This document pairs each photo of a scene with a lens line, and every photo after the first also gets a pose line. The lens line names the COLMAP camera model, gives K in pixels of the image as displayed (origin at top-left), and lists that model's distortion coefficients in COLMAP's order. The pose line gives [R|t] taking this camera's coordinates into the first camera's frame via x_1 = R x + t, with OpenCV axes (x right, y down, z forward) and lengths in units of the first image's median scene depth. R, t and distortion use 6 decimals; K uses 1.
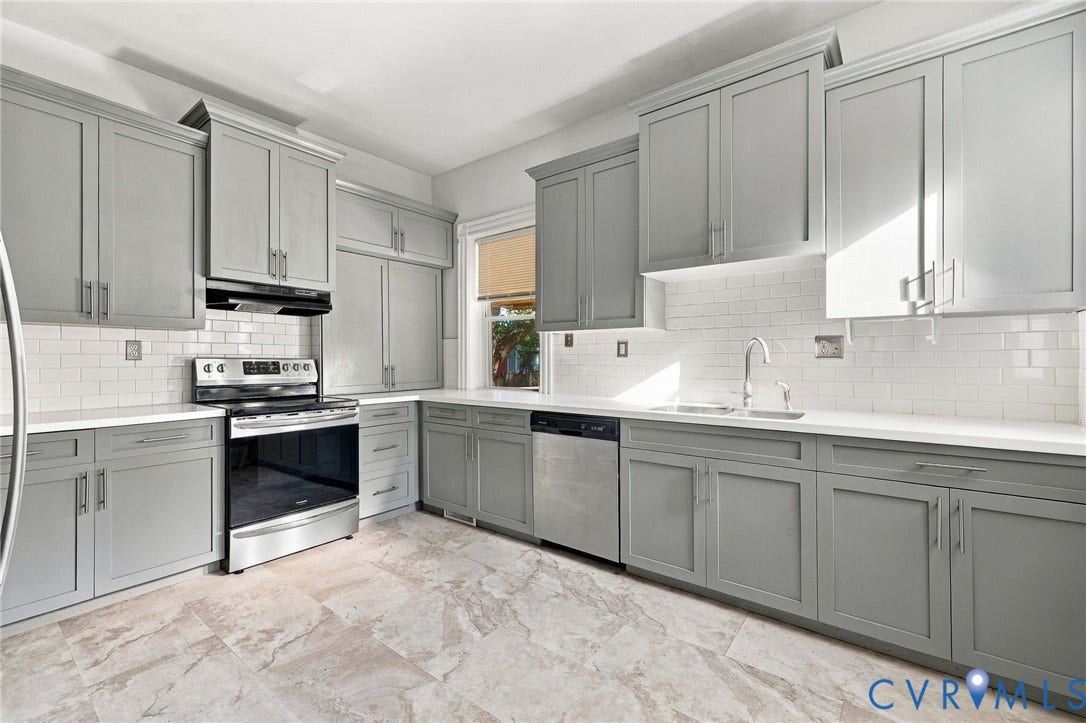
lens RADIAL K [[458.9, 0, 551.2], [0, 458.9, 360.0], [0, 0, 1]] dist [-0.000741, 0.000226]
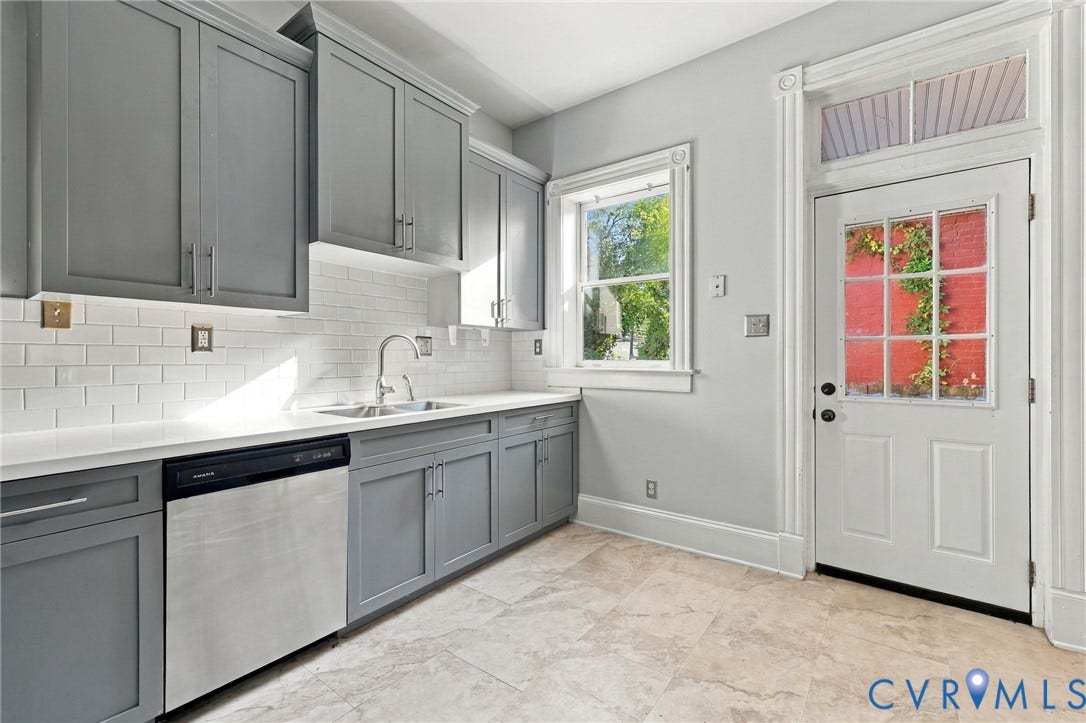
lens RADIAL K [[453.5, 0, 539.6], [0, 453.5, 357.1], [0, 0, 1]] dist [0.000147, 0.000007]
pose [[0.016927, -0.004846, 0.999845, -0.721457], [-0.003657, 0.999981, 0.004908, -0.005628], [-0.999850, -0.003740, 0.016909, 0.822804]]
